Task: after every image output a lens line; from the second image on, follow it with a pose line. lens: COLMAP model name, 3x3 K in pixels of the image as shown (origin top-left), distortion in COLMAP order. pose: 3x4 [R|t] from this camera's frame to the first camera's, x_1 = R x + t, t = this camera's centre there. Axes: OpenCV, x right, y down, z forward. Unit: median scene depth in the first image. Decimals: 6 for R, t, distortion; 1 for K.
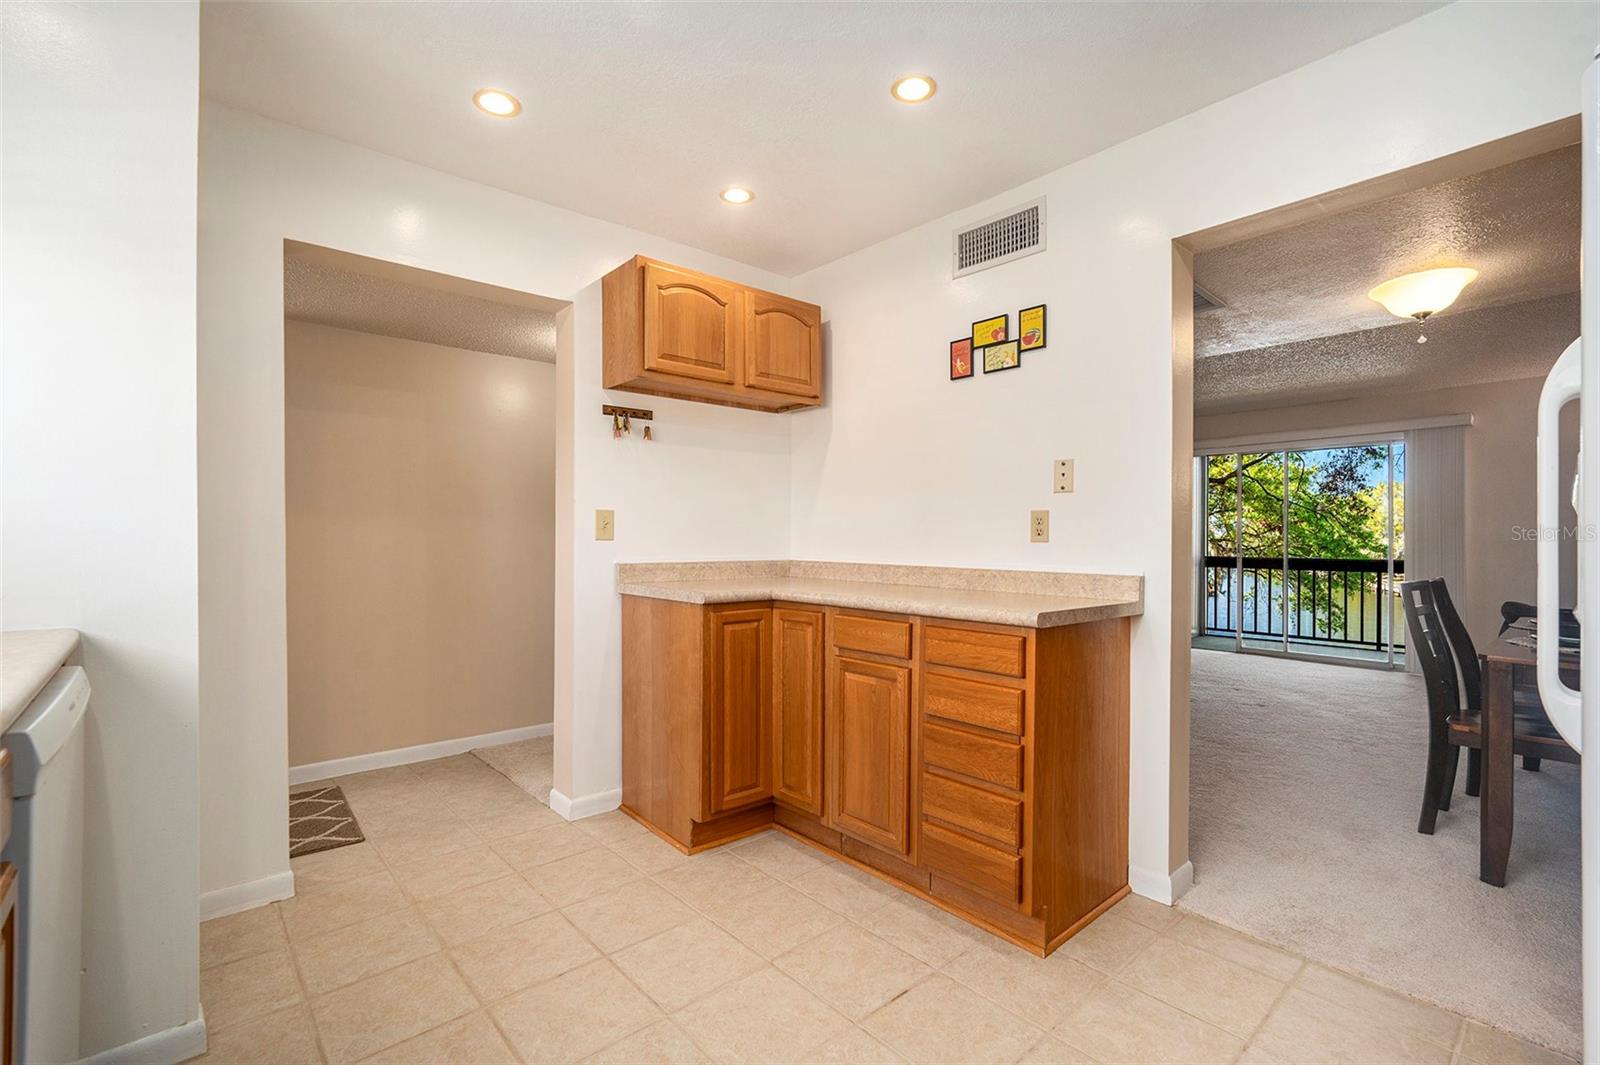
lens RADIAL K [[698.1, 0, 801.9], [0, 698.1, 531.3], [0, 0, 1]] dist [-0.008941, -0.000264]
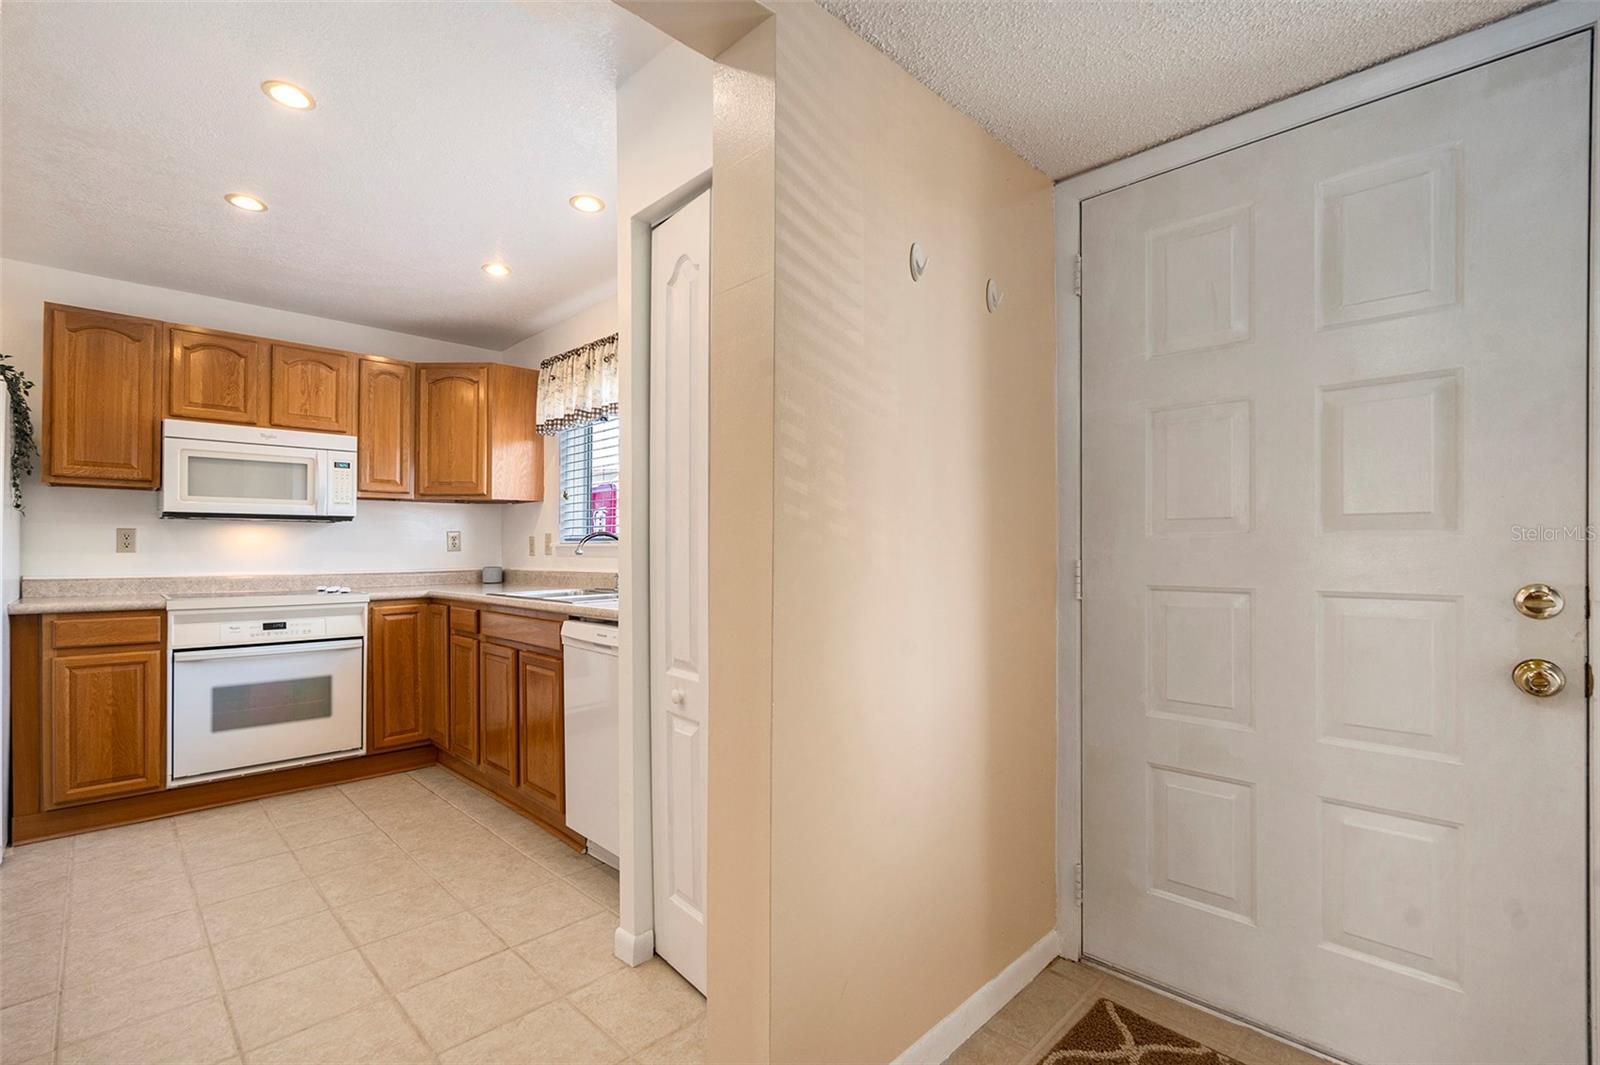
lens RADIAL K [[717.0, 0, 760.5], [0, 717.0, 554.3], [0, 0, 1]] dist [-0.017064, -0.000279]
pose [[-0.999984, -0.001516, -0.005406, -0.669566], [-0.001496, 0.999993, -0.003532, 0.009327], [0.005412, -0.003524, -0.999979, 1.376092]]
